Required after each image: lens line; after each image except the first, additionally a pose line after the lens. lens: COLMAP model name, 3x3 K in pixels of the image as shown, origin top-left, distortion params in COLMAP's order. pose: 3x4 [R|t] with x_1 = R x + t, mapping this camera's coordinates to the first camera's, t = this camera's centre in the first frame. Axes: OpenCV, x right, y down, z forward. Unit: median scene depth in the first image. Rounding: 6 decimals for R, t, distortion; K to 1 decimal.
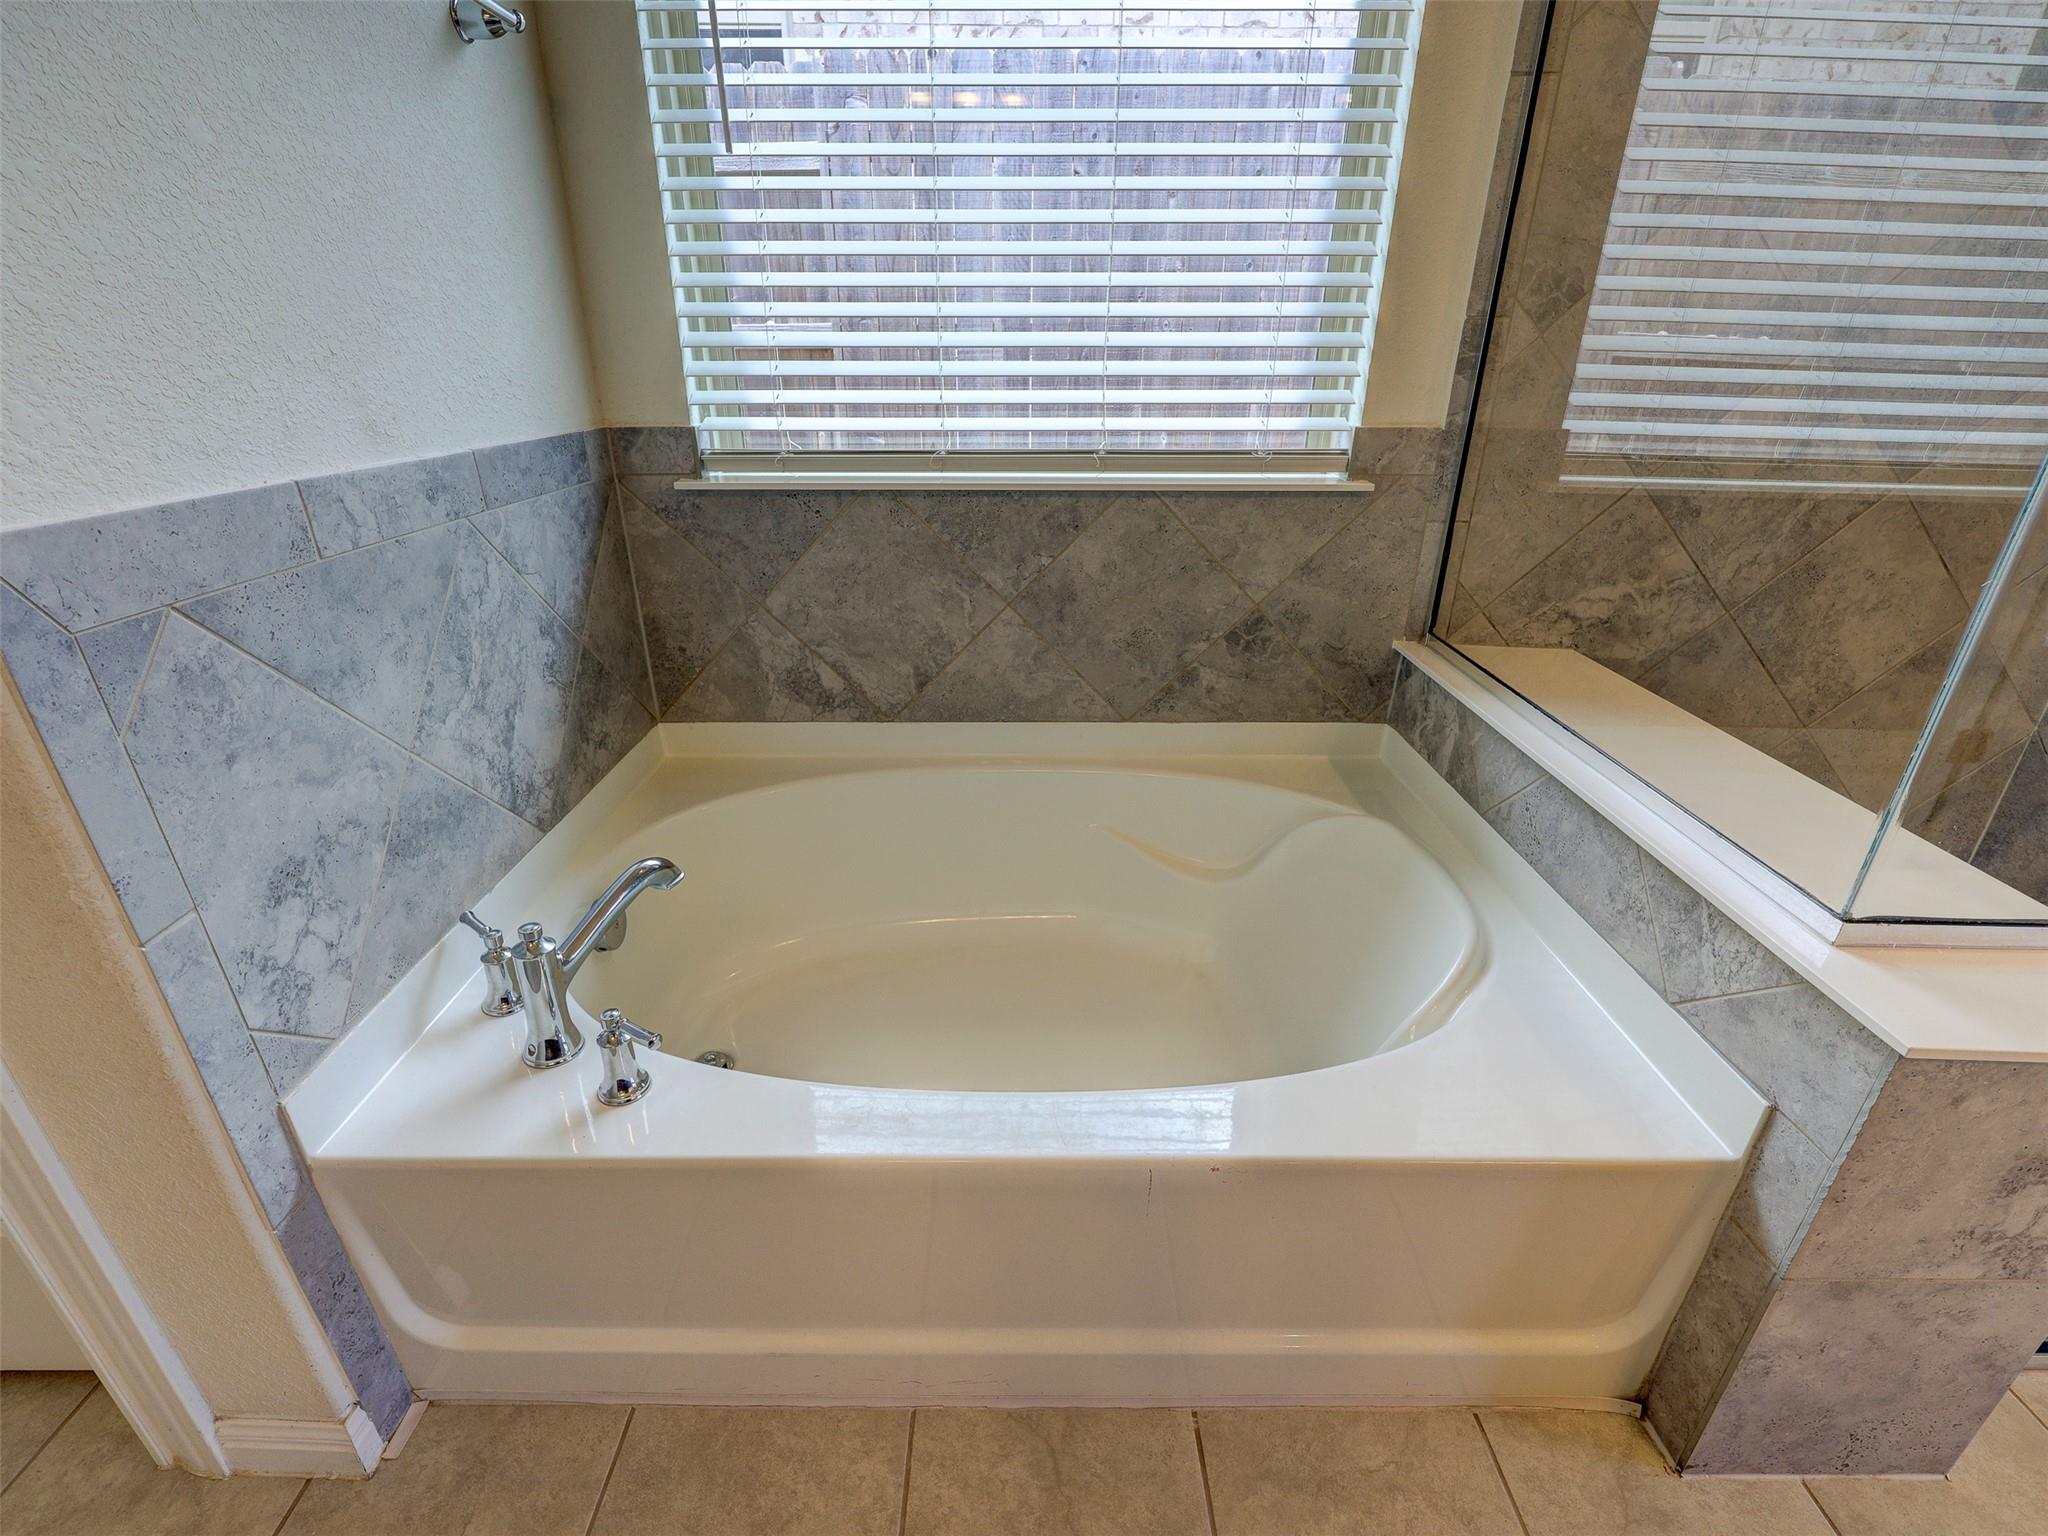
lens RADIAL K [[935.1, 0, 1024.9], [0, 935.1, 778.4], [0, 0, 1]] dist [-0.001797, -0.000928]
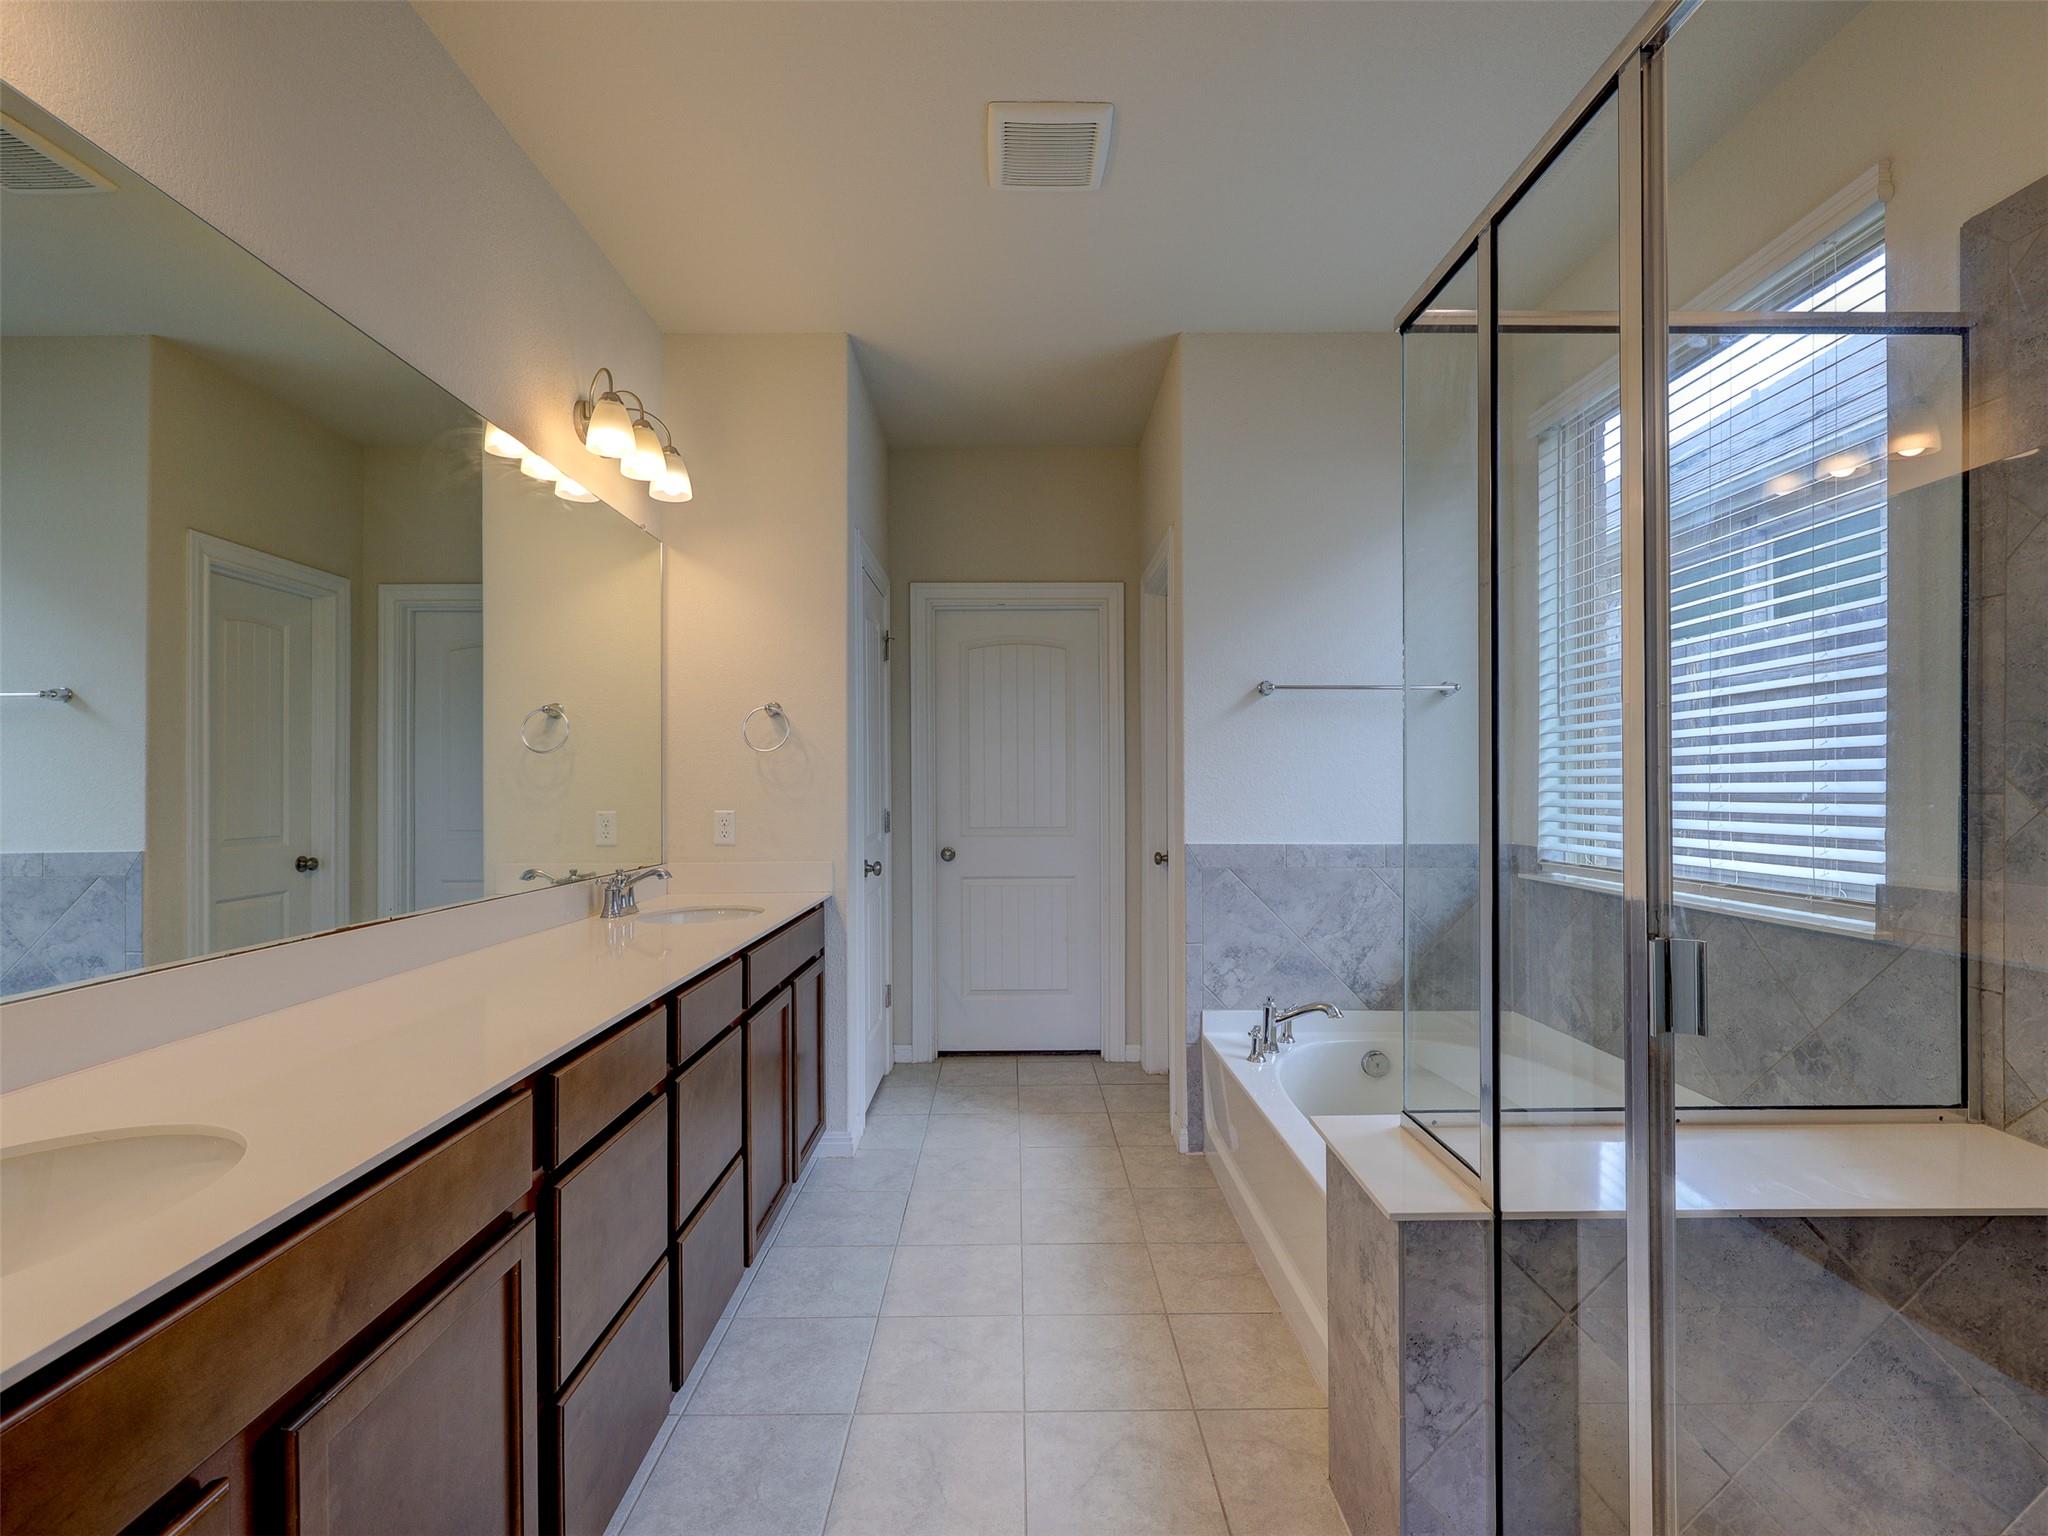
lens RADIAL K [[935.1, 0, 1025.5], [0, 935.1, 778.6], [0, 0, 1]] dist [-0.001797, -0.000928]
pose [[0.004238, -0.013615, -0.999898, 1.697298], [-0.416588, 0.908985, -0.014143, -0.066232], [0.909086, 0.416606, -0.001819, 0.049775]]
